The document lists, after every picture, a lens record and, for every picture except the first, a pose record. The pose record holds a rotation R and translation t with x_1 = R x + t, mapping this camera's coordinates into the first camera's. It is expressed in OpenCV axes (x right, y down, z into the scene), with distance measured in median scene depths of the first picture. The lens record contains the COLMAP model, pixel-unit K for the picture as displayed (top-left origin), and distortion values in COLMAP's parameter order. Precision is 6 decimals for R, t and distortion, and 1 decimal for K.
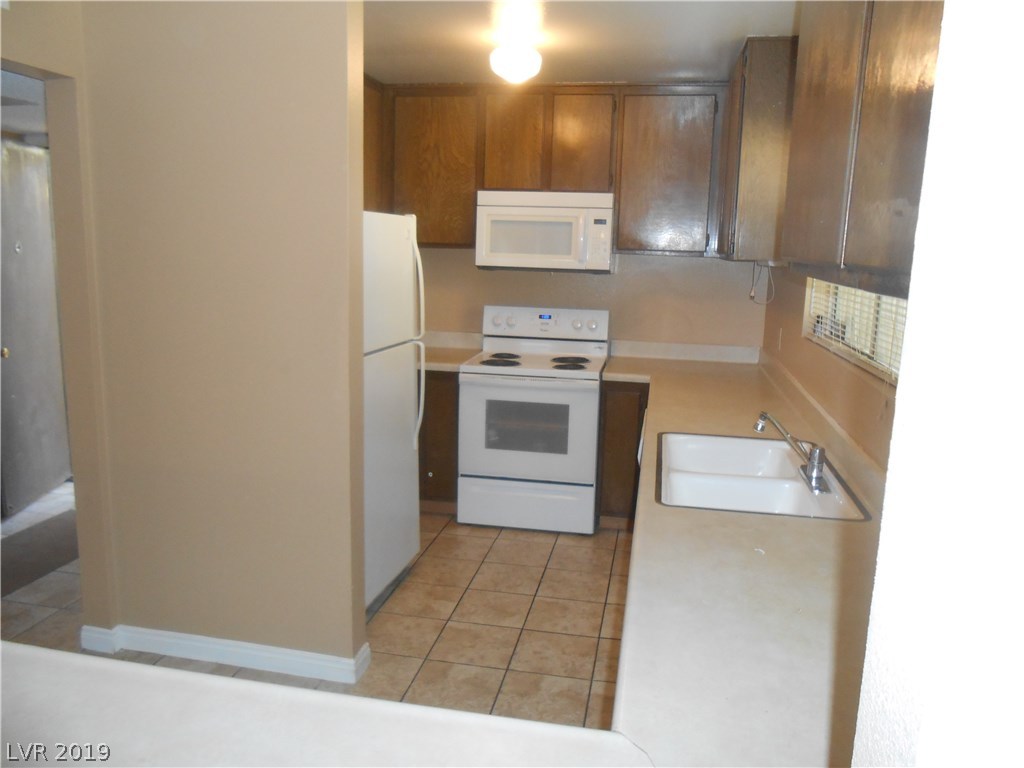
lens RADIAL K [[781.6, 0, 519.3], [0, 781.6, 382.3], [0, 0, 1]] dist [-0.048237, 0.048075]
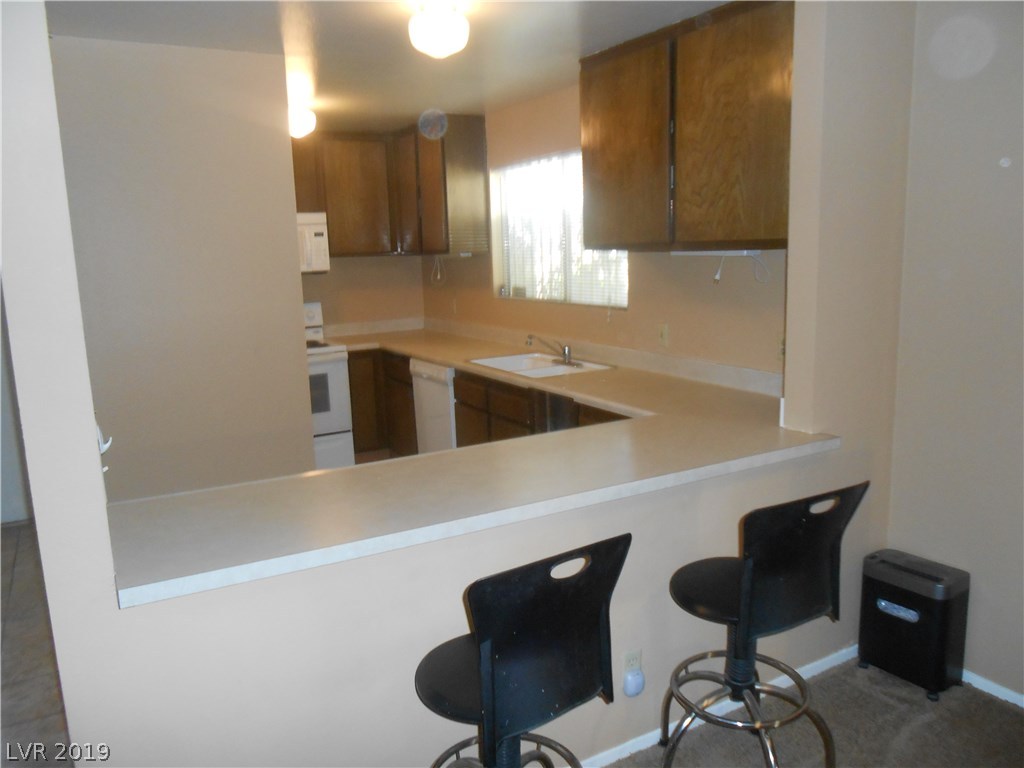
lens RADIAL K [[781.6, 0, 510.3], [0, 781.6, 392.3], [0, 0, 1]] dist [-0.048237, 0.048075]
pose [[0.769293, -0.171062, 0.615570, -0.507820], [0.167601, 0.983780, 0.063930, 0.027895], [-0.616521, 0.053990, 0.785485, -0.224299]]
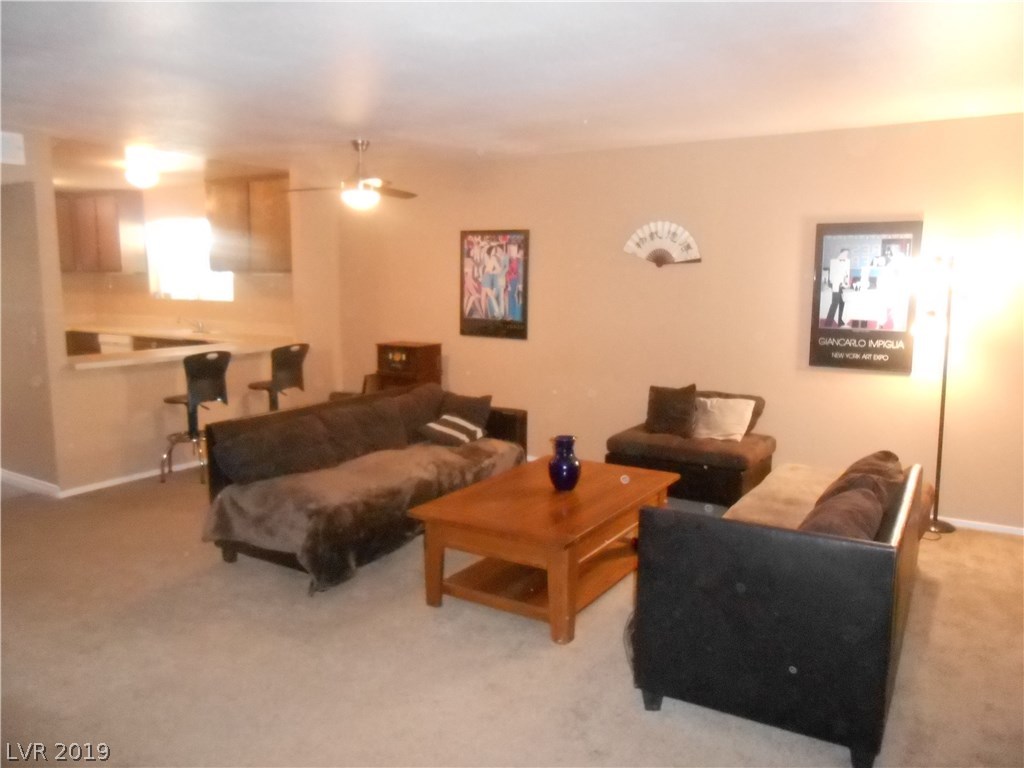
lens RADIAL K [[781.6, 0, 513.0], [0, 781.6, 384.1], [0, 0, 1]] dist [-0.048237, 0.048075]
pose [[0.394627, -0.148255, 0.906802, -1.284954], [0.163206, 0.982514, 0.089608, 0.152181], [-0.904231, 0.112634, 0.411922, -0.956031]]
